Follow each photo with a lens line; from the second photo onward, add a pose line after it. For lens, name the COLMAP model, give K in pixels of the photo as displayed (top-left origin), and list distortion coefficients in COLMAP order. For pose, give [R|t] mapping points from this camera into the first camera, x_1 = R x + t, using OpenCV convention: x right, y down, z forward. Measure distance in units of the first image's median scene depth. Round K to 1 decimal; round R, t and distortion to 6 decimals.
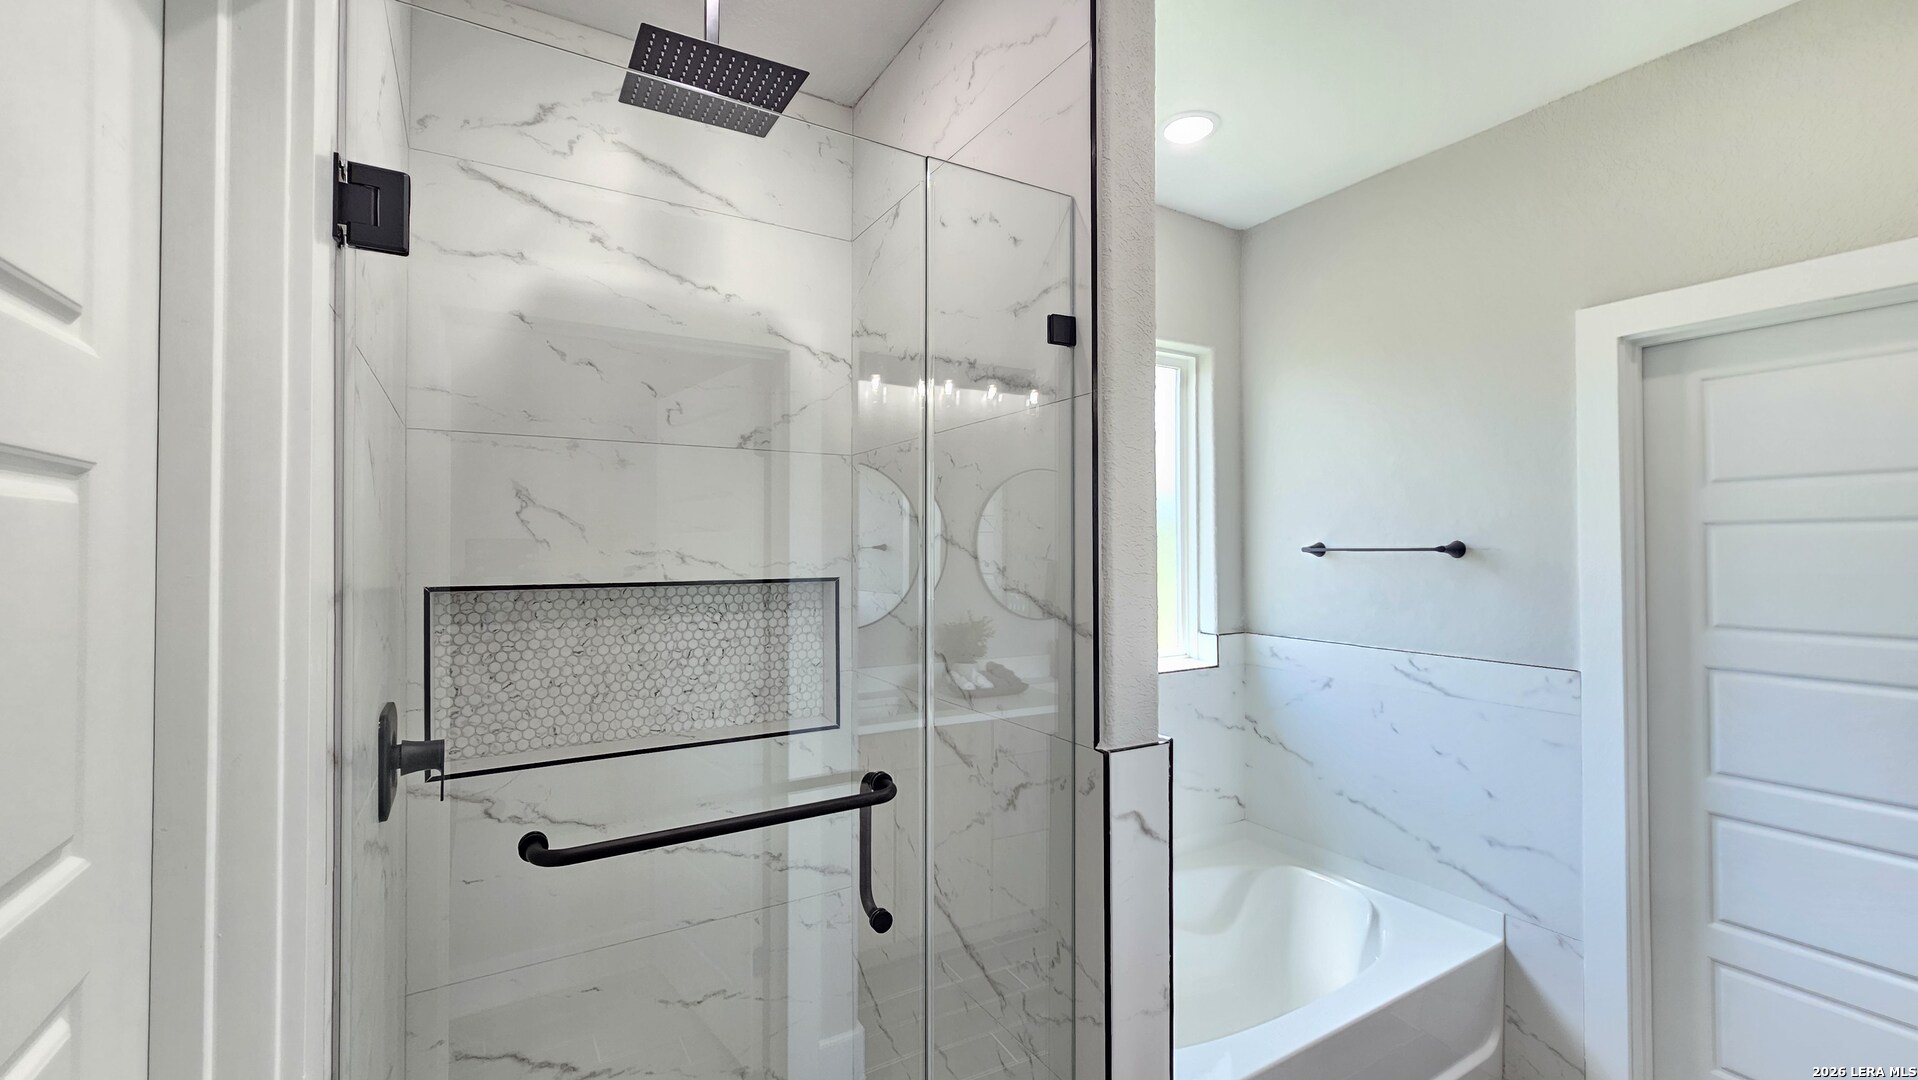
lens RADIAL K [[782.3, 0, 952.2], [0, 782.3, 539.8], [0, 0, 1]] dist [0.001462, -0.001417]
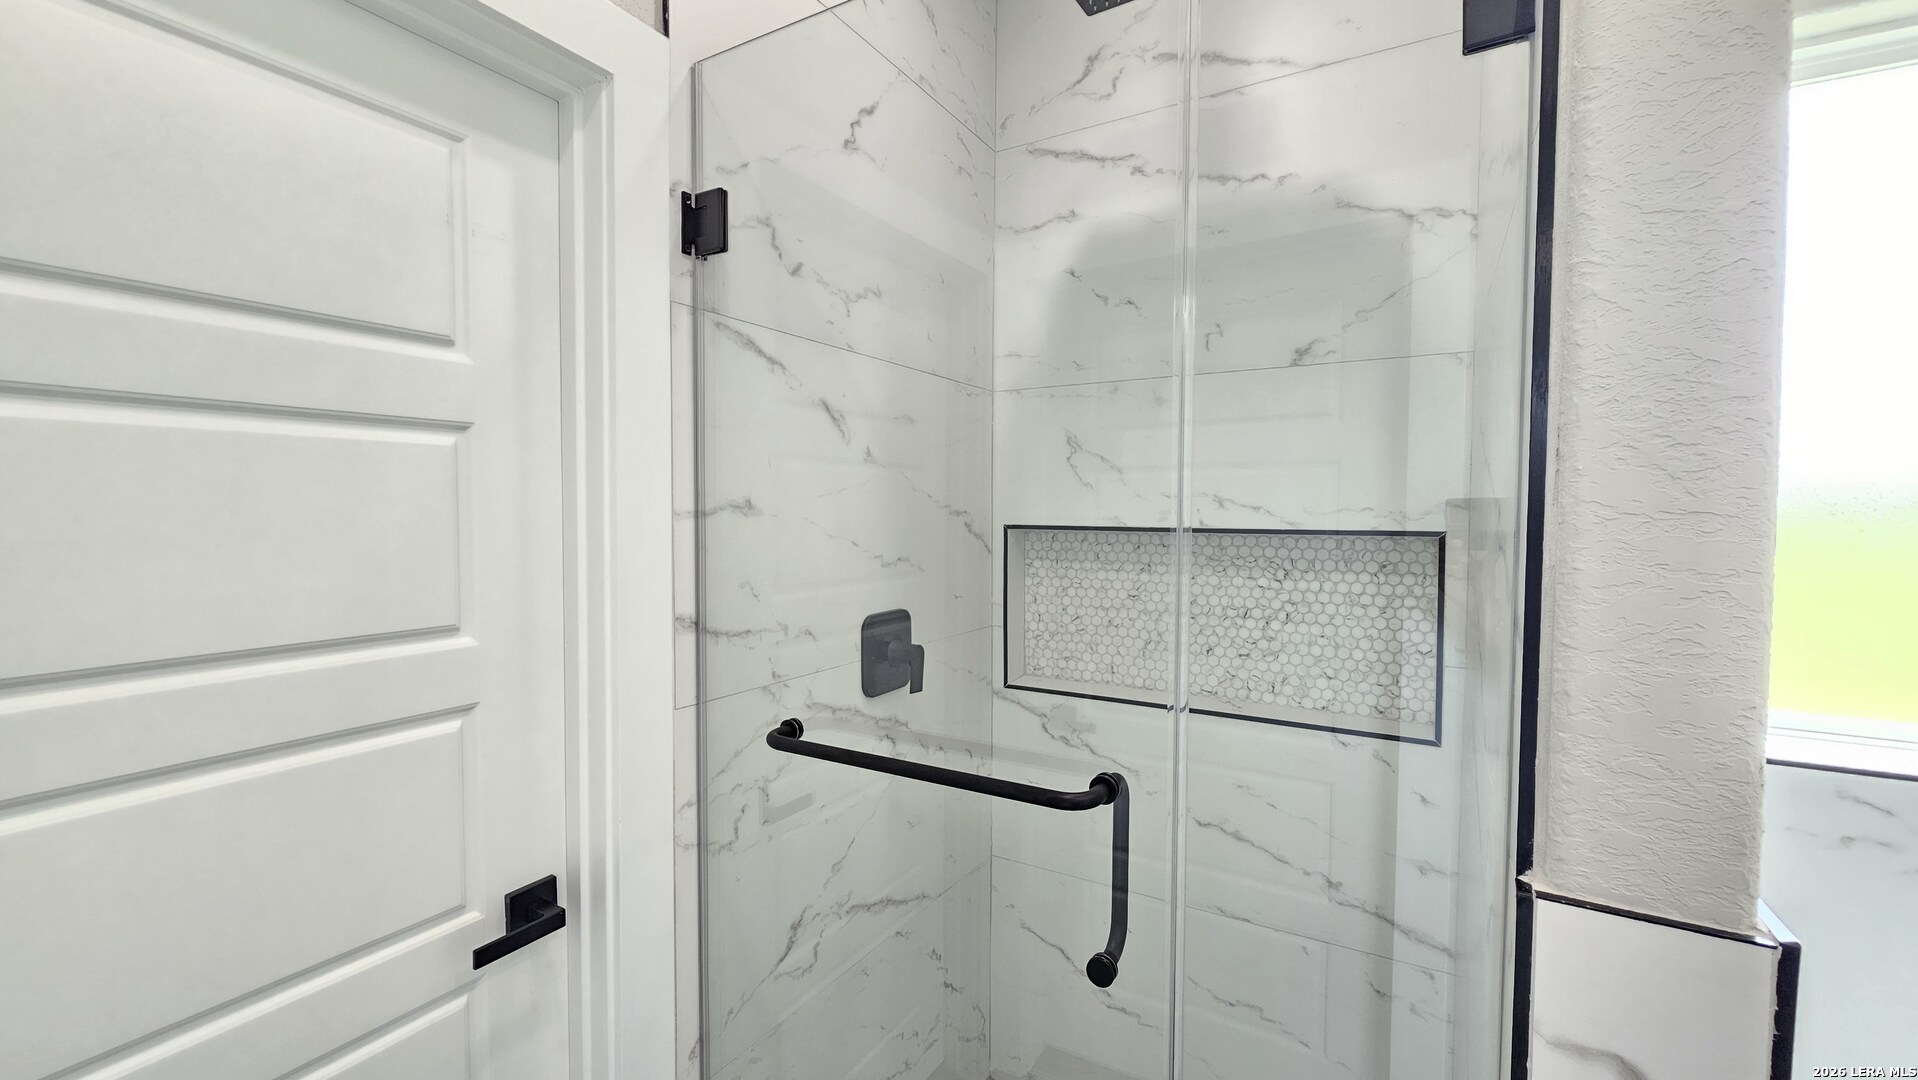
lens RADIAL K [[782.3, 0, 951.8], [0, 782.3, 539.1], [0, 0, 1]] dist [0.001462, -0.001417]
pose [[0.475107, 0.038445, -0.879088, 0.289689], [0.001509, 0.999008, 0.044505, 0.025551], [0.879927, -0.022471, 0.474578, 0.319018]]
